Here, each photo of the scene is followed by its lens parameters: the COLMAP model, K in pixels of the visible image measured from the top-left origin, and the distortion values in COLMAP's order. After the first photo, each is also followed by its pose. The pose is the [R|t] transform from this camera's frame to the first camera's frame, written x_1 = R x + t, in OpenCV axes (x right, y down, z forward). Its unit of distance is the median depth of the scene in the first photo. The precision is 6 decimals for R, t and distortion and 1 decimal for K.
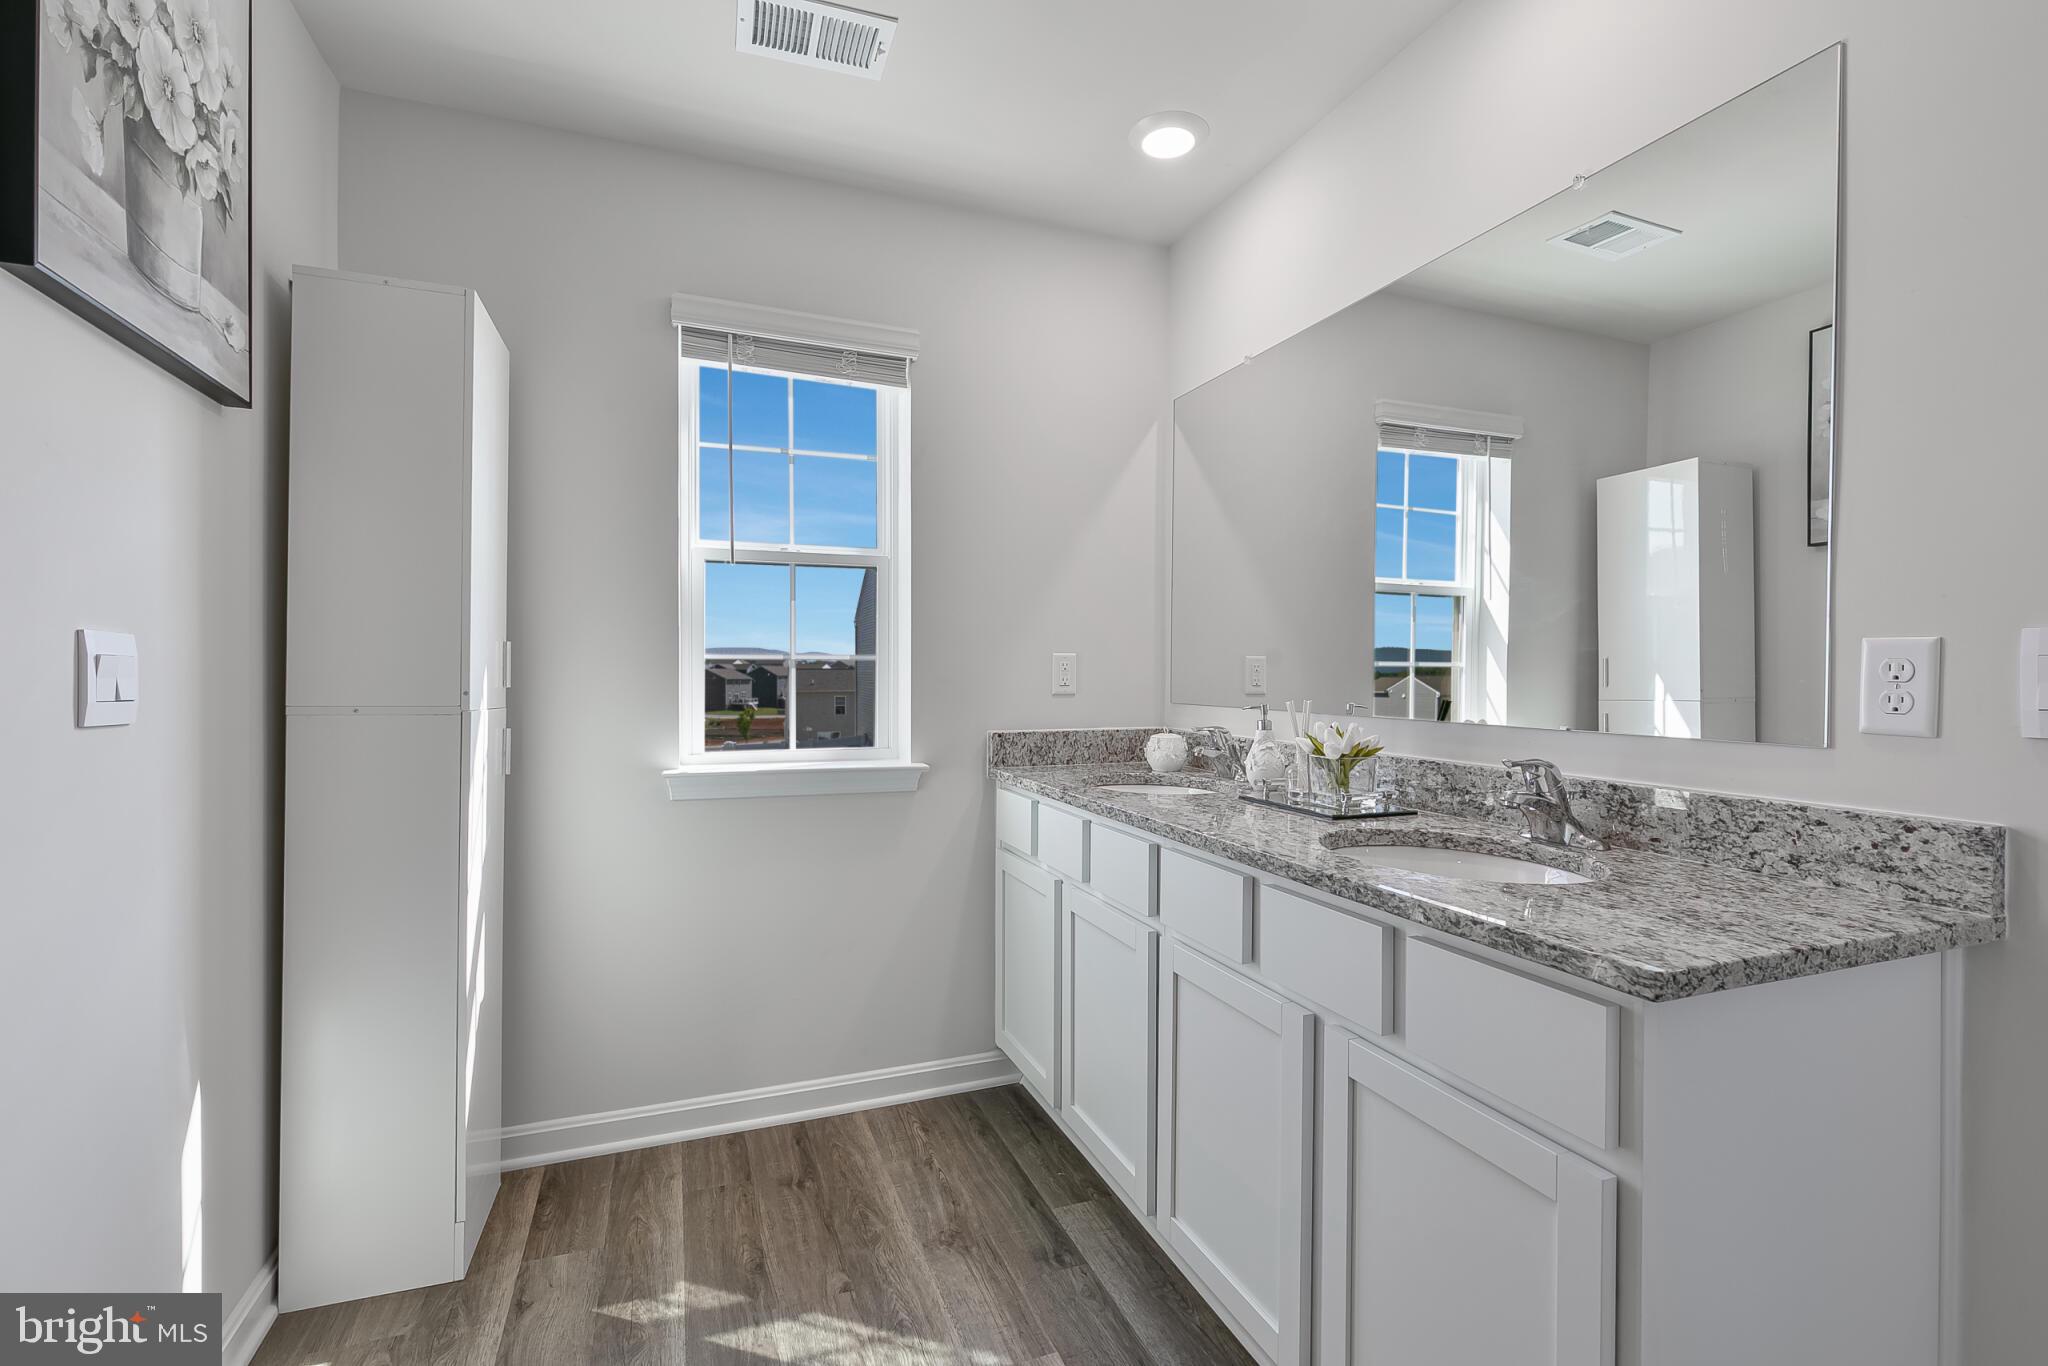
lens RADIAL K [[916.2, 0, 1023.2], [0, 916.2, 679.4], [0, 0, 1]] dist [0.004492, -0.001744]
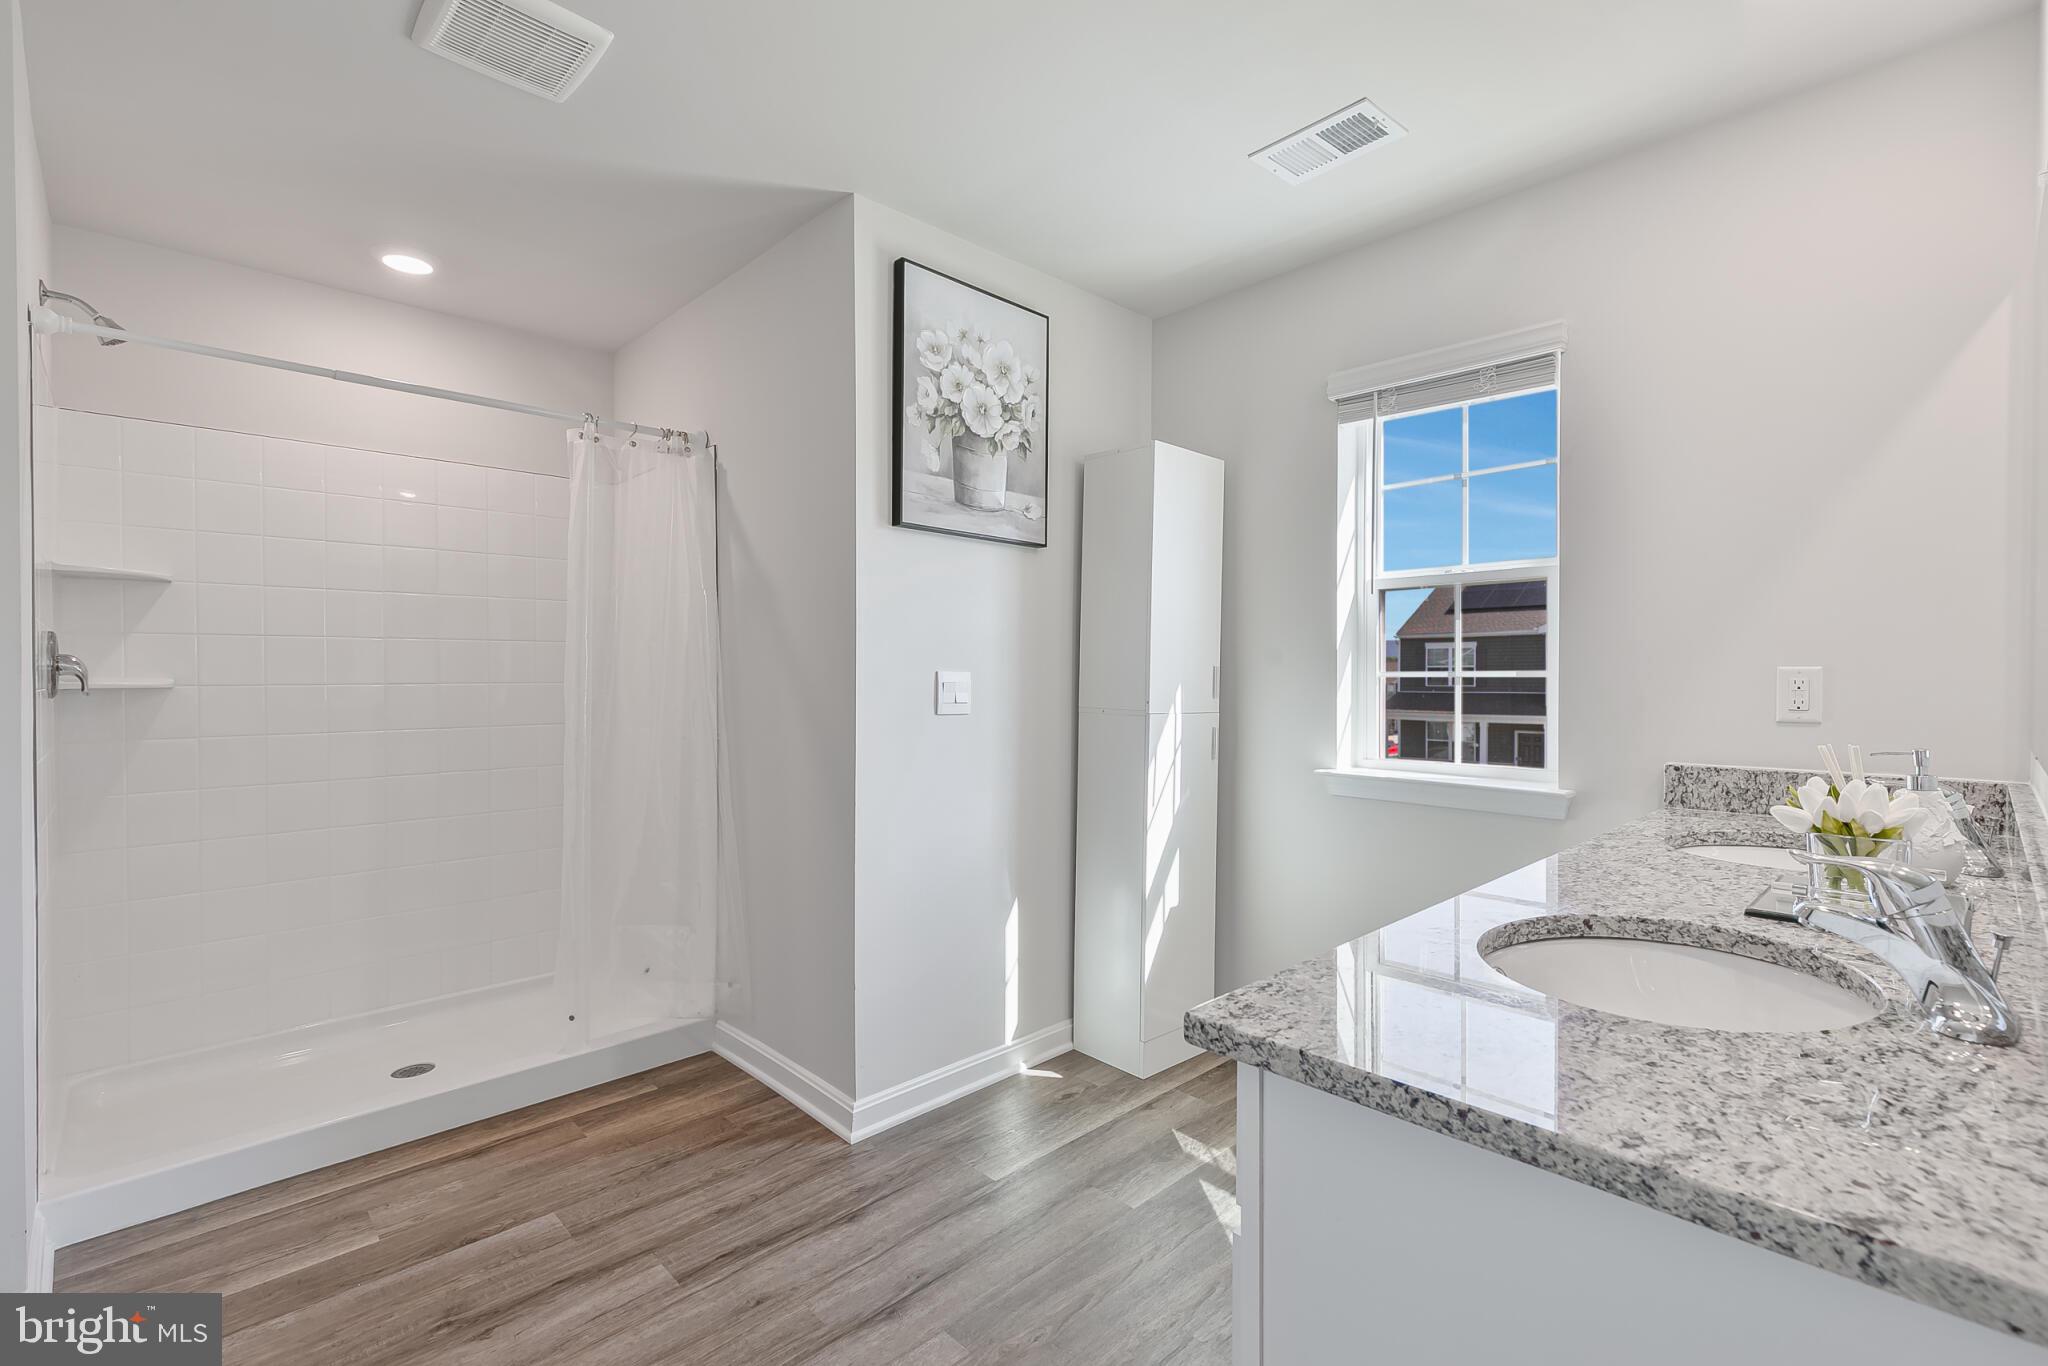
lens RADIAL K [[916.2, 0, 1025.3], [0, 916.2, 680.1], [0, 0, 1]] dist [0.004492, -0.001744]
pose [[0.385927, 0.002296, -0.922526, 0.789787], [-0.004721, 0.999989, 0.000514, -0.024311], [0.922517, 0.004157, 0.385934, 0.224979]]
